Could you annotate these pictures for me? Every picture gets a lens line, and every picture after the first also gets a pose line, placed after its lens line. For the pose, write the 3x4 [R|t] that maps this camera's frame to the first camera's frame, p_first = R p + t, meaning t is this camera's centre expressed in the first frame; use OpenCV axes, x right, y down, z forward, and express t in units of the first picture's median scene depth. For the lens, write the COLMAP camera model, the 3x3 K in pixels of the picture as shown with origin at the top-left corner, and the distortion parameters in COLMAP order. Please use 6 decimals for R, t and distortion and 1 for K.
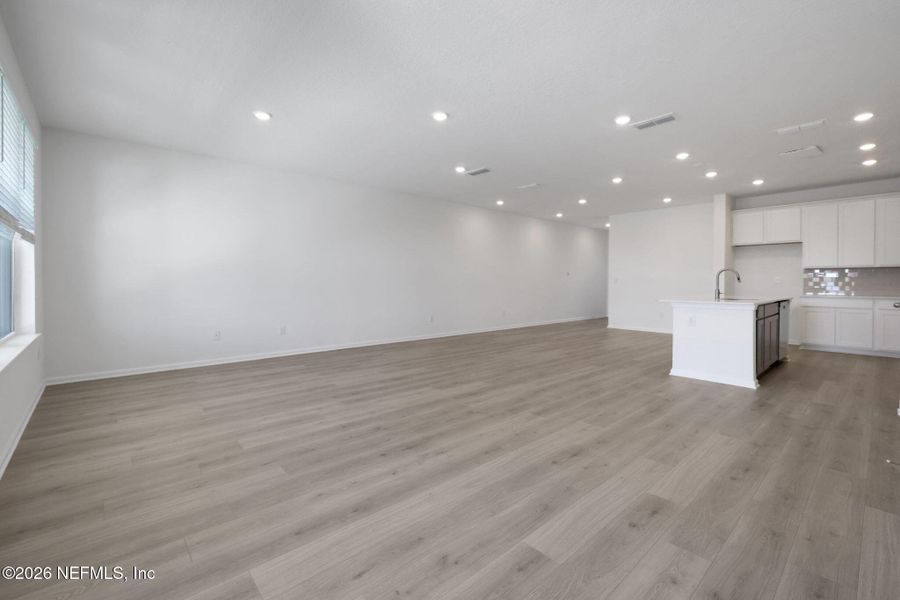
lens RADIAL K [[393.6, 0, 456.6], [0, 393.6, 282.9], [0, 0, 1]] dist [-0.001232, -0.000406]
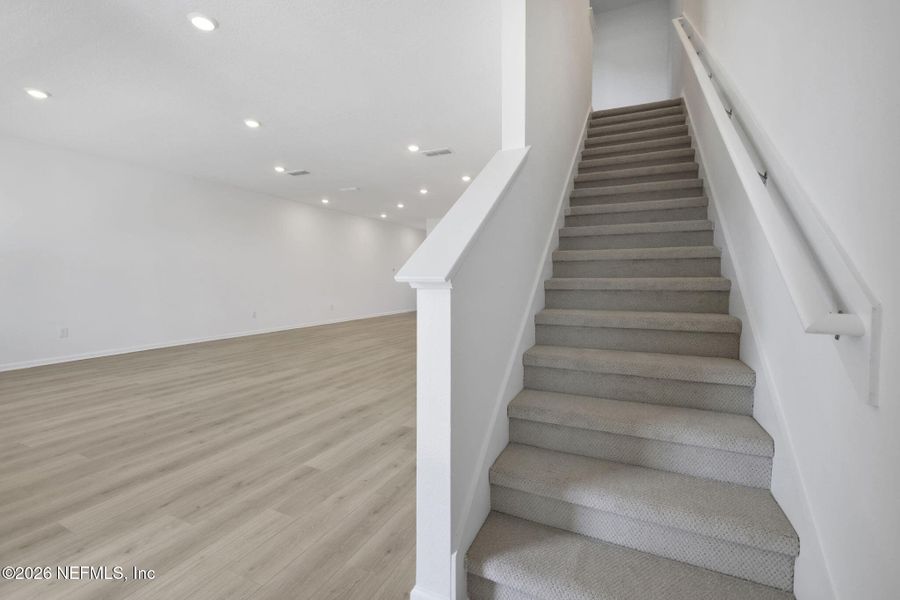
lens RADIAL K [[393.6, 0, 438.2], [0, 393.6, 287.5], [0, 0, 1]] dist [-0.001232, -0.000406]
pose [[0.936078, -0.005885, 0.351745, 0.063786], [-0.002881, 0.999698, 0.024394, -0.004576], [-0.351782, -0.023848, 0.935778, -0.228805]]
